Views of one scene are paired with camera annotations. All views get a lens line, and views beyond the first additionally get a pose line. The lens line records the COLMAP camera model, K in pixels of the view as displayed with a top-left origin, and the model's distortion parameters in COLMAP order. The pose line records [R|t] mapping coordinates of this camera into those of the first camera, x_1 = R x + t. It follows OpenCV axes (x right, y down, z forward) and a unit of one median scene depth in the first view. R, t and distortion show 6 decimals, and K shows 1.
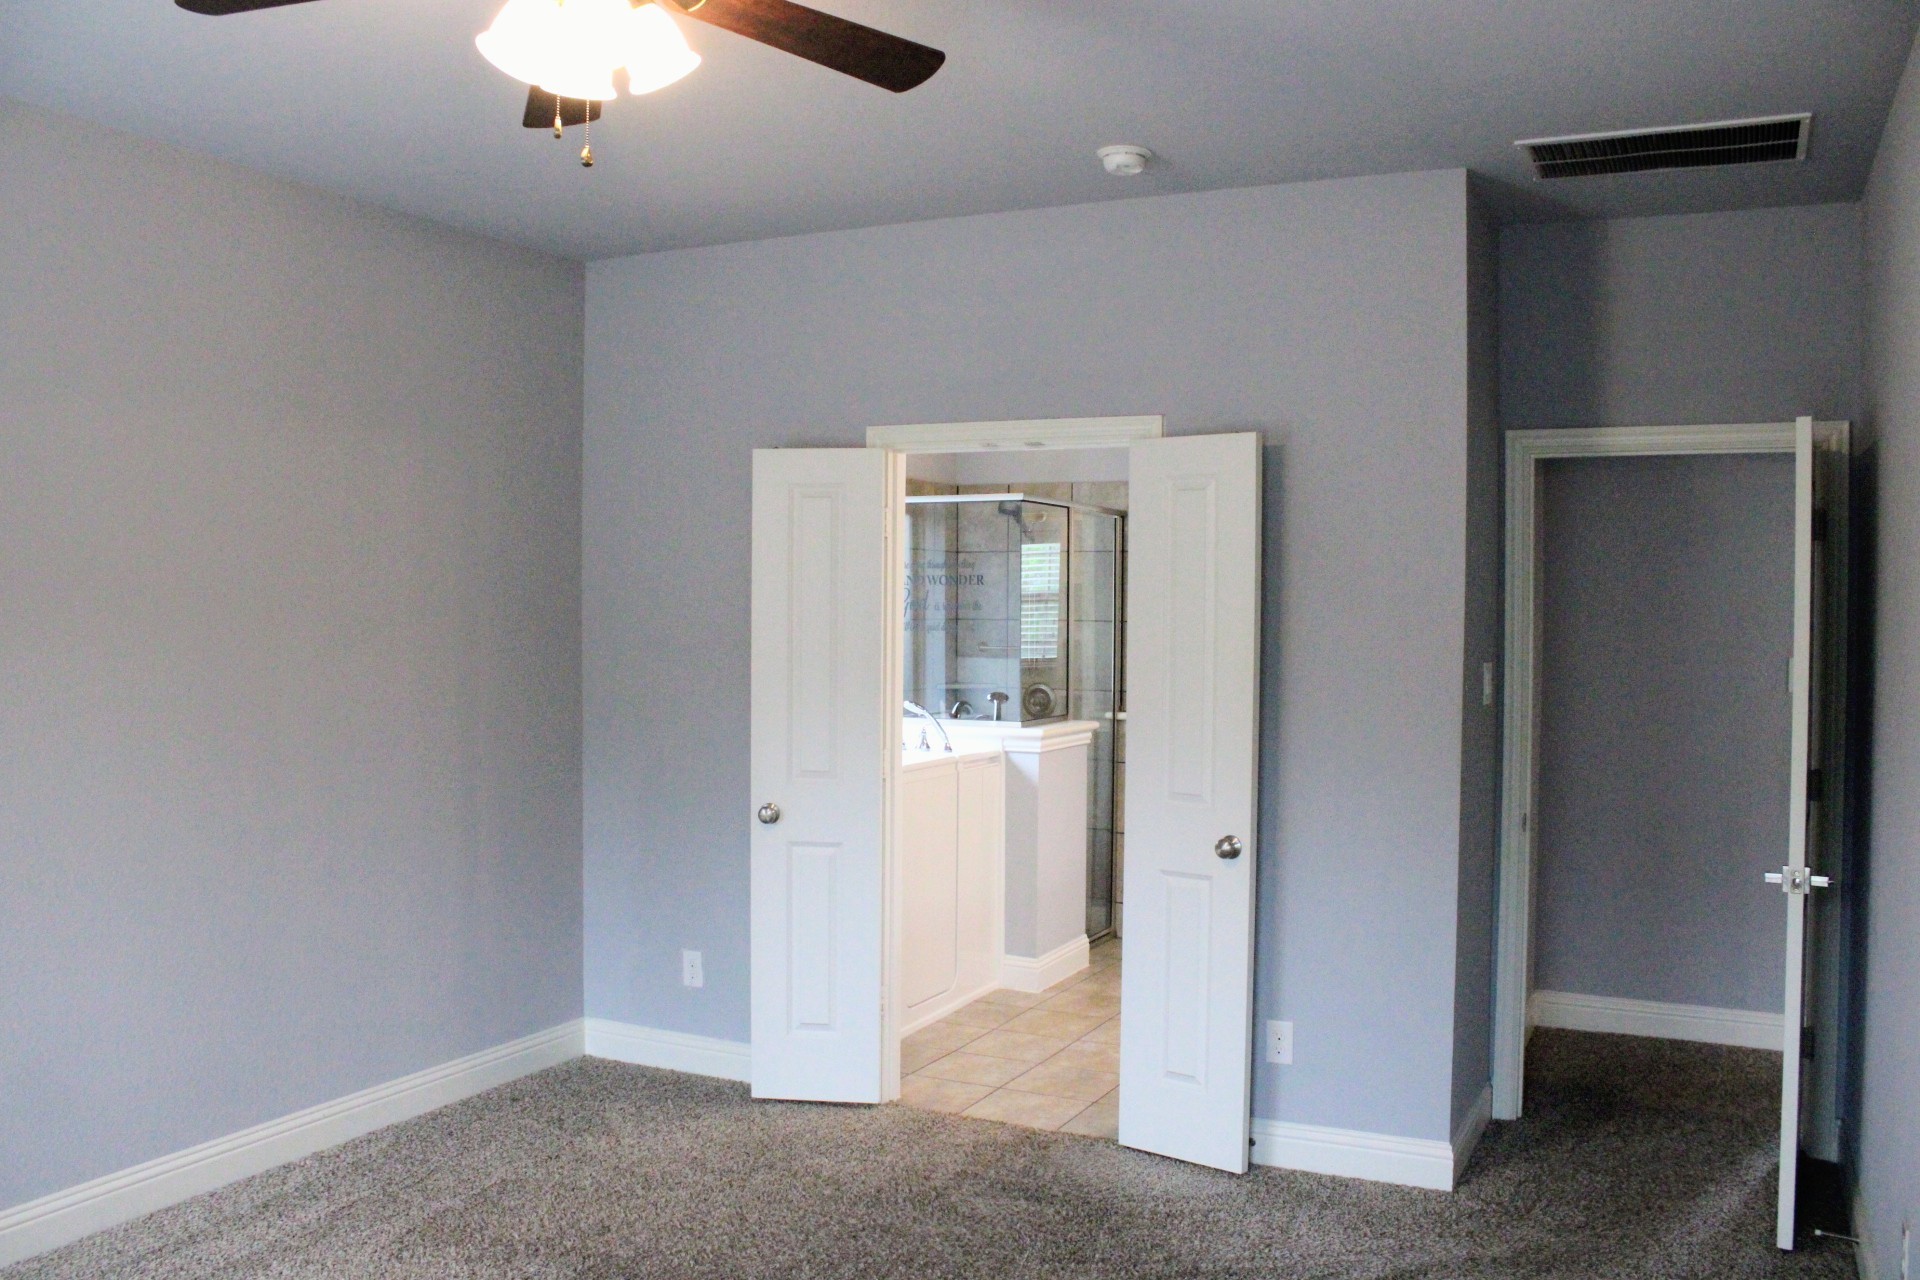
lens RADIAL K [[1641.3, 0, 960.3], [0, 1641.3, 640.3], [0, 0, 1]] dist [0.010278, 0.017223]
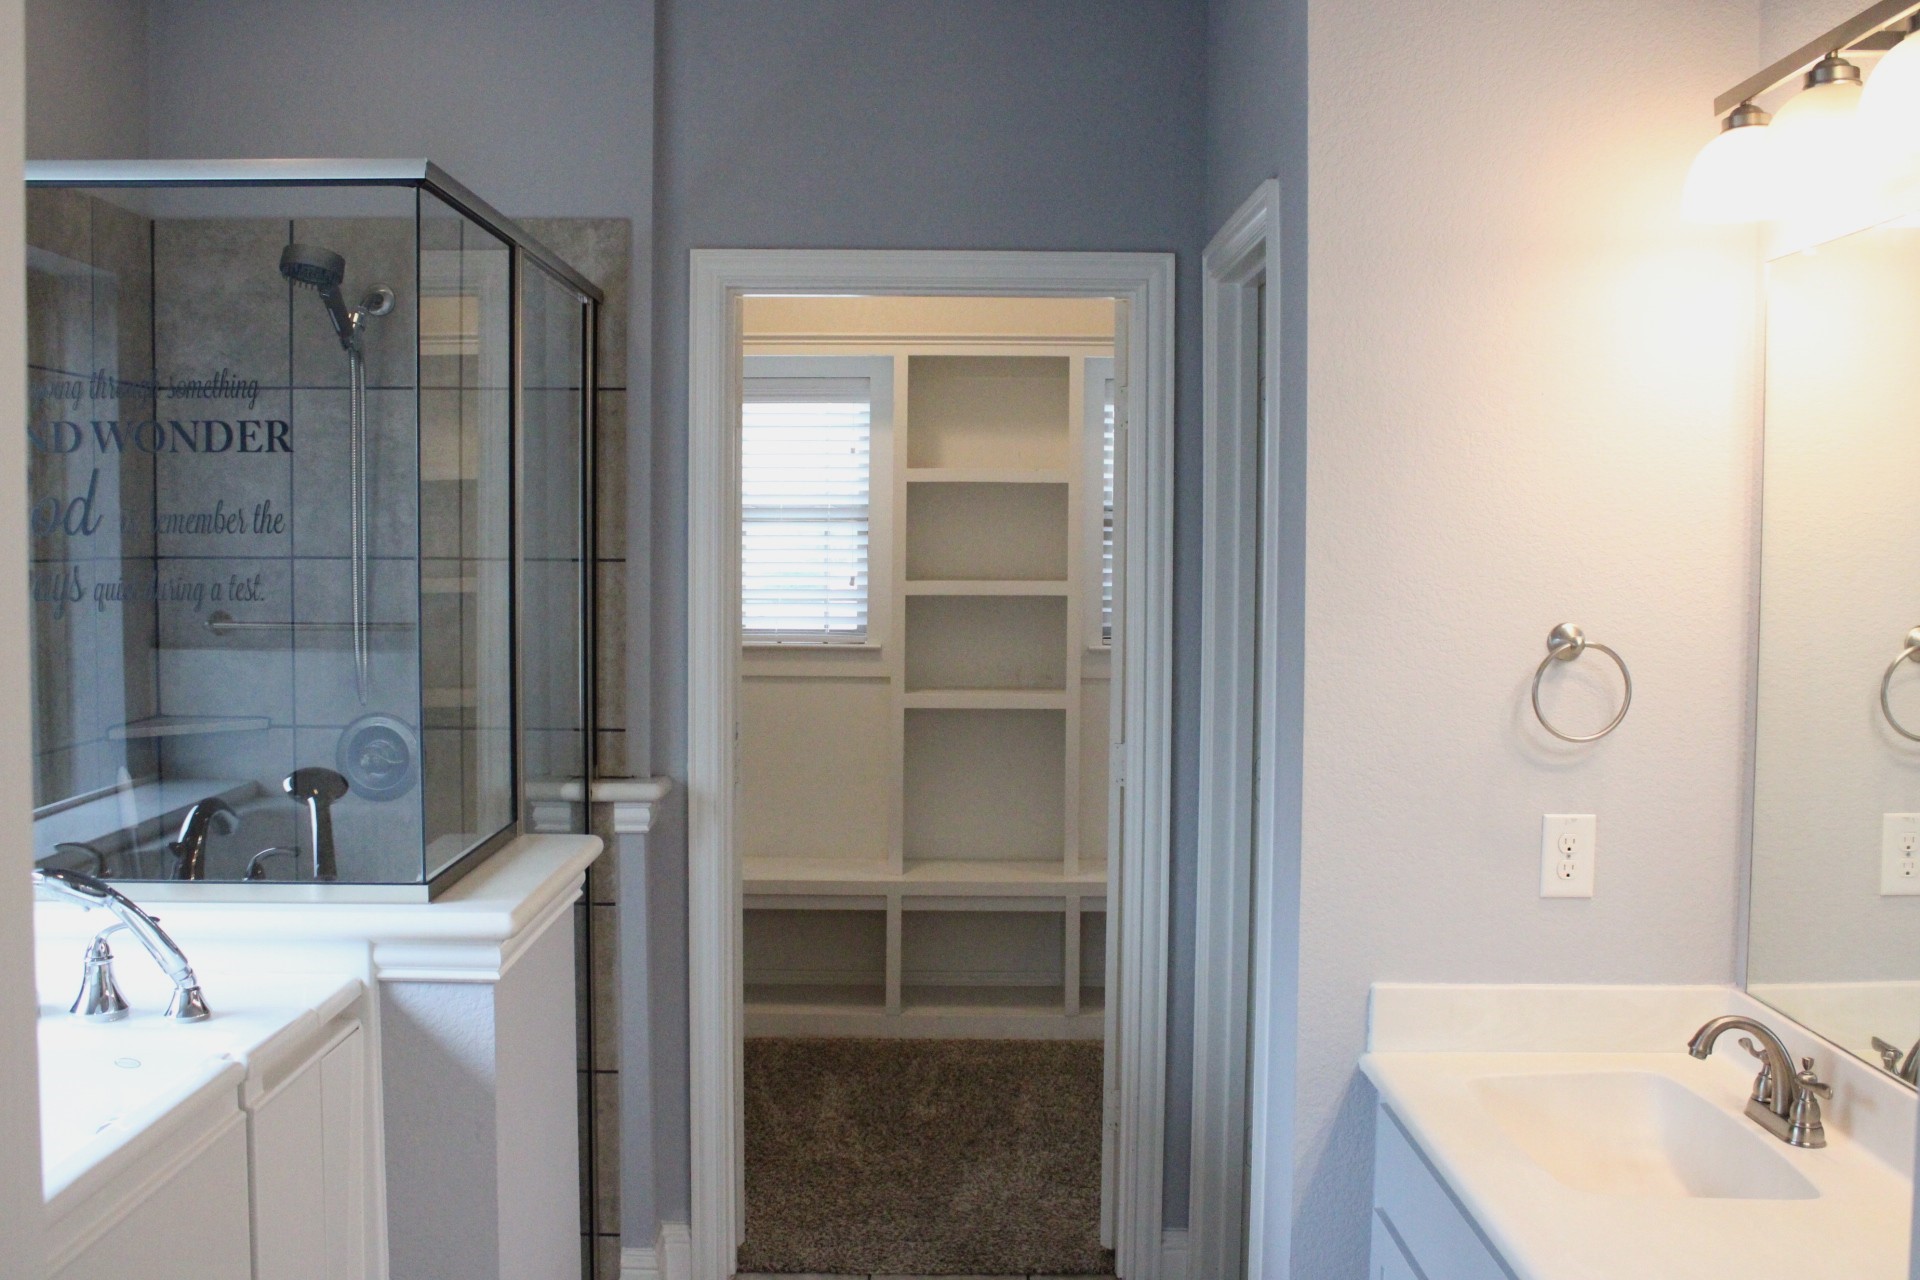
lens RADIAL K [[1842.8, 0, 963.6], [0, 1842.8, 635.4], [0, 0, 1]] dist [-0.055500, 0.000000]
pose [[0.898634, -0.024071, 0.438038, -0.021000], [0.008529, 0.999263, 0.037415, -0.009599], [-0.438616, -0.029886, 0.898178, 0.553171]]
